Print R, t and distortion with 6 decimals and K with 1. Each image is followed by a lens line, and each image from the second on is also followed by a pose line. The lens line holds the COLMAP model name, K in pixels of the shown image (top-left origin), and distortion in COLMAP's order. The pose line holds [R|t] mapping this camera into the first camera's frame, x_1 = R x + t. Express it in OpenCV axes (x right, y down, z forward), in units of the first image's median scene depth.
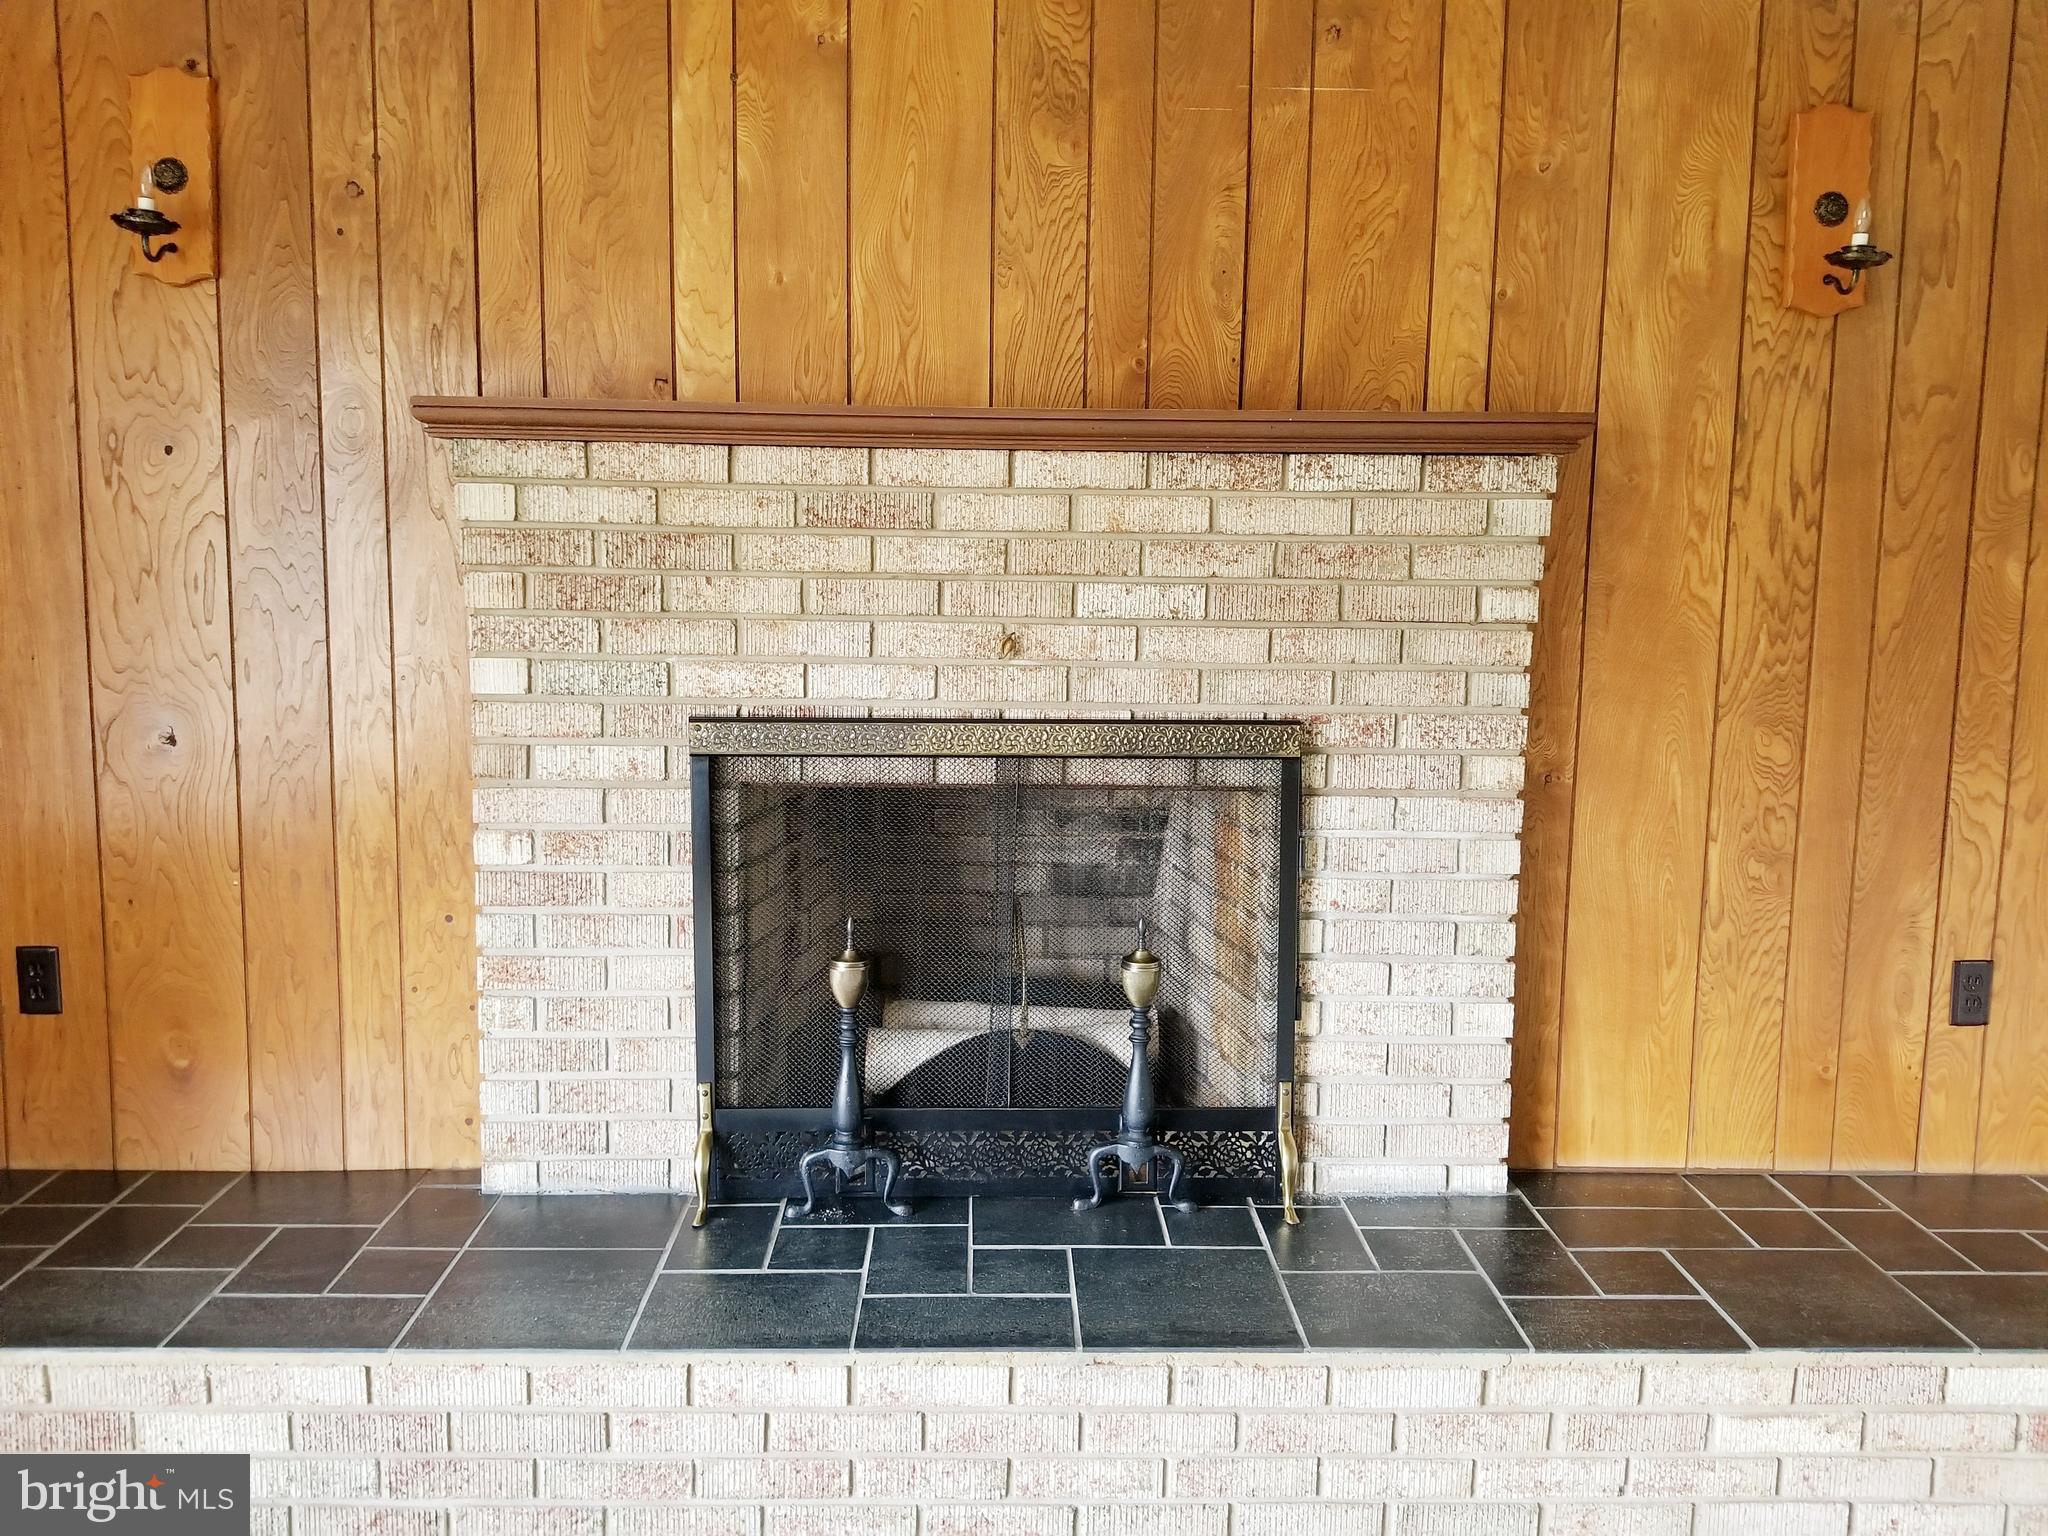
lens RADIAL K [[1646.7, 0, 993.0], [0, 1646.7, 734.7], [0, 0, 1]] dist [0.086603, -0.144201]
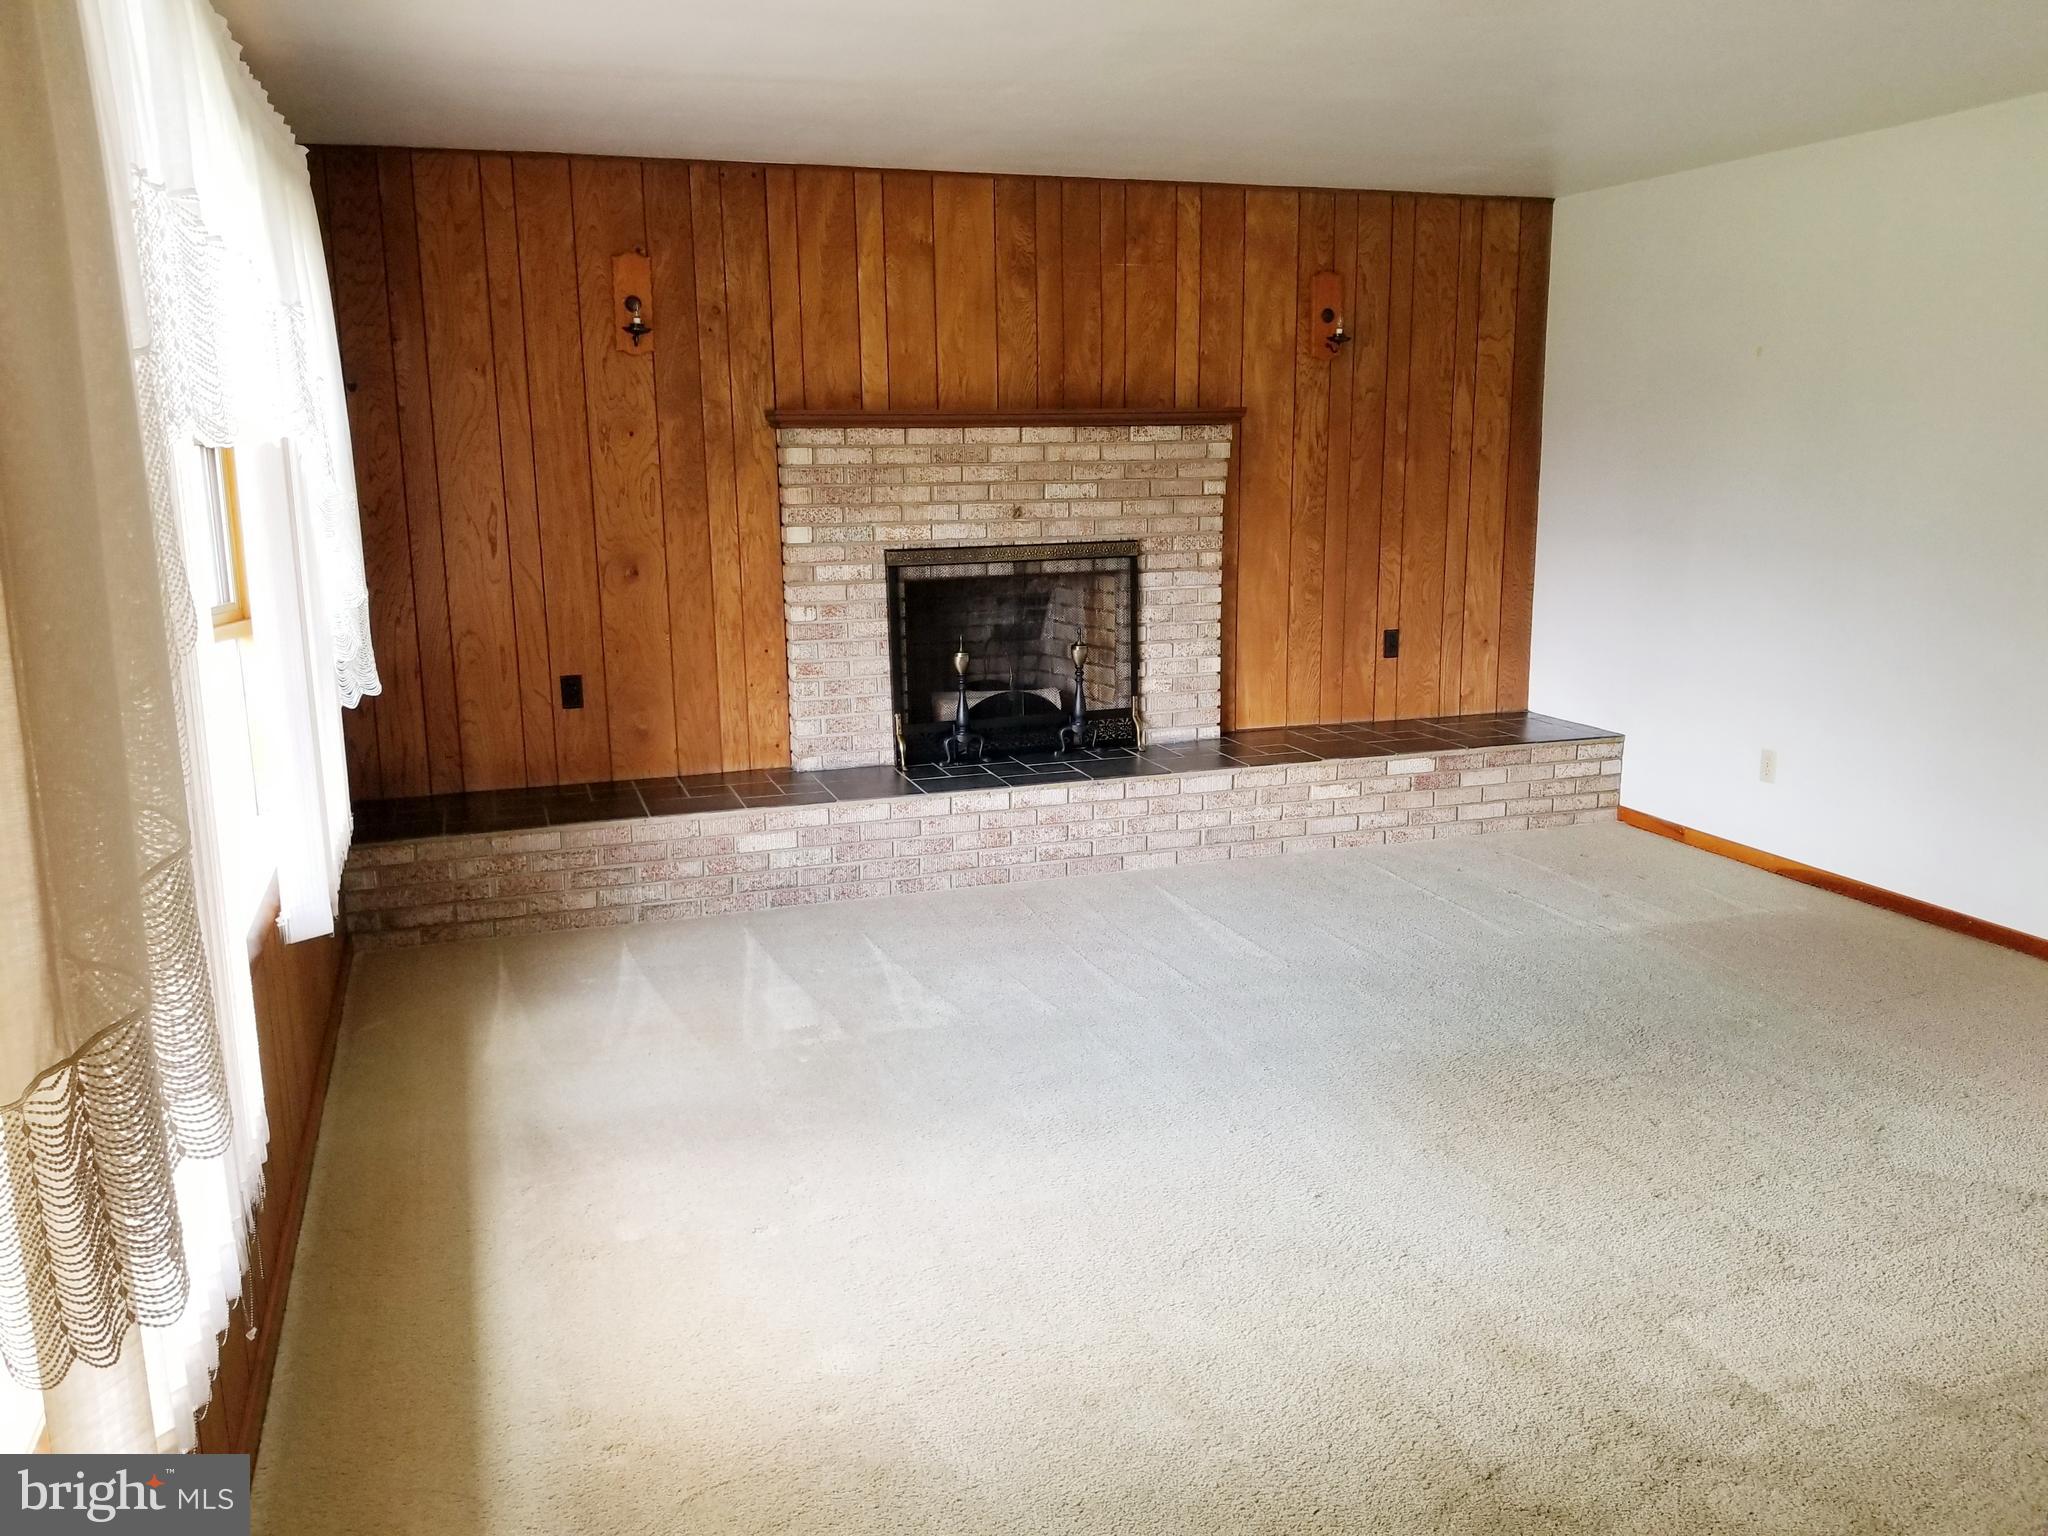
lens RADIAL K [[1637.5, 0, 1024.0], [0, 1637.5, 768.0], [0, 0, 1]] dist [0.135892, -0.220516]
pose [[0.951531, -0.084265, 0.295784, -0.680608], [0.060778, 0.994288, 0.087740, 0.098696], [-0.301488, -0.065510, 0.951217, -1.192842]]
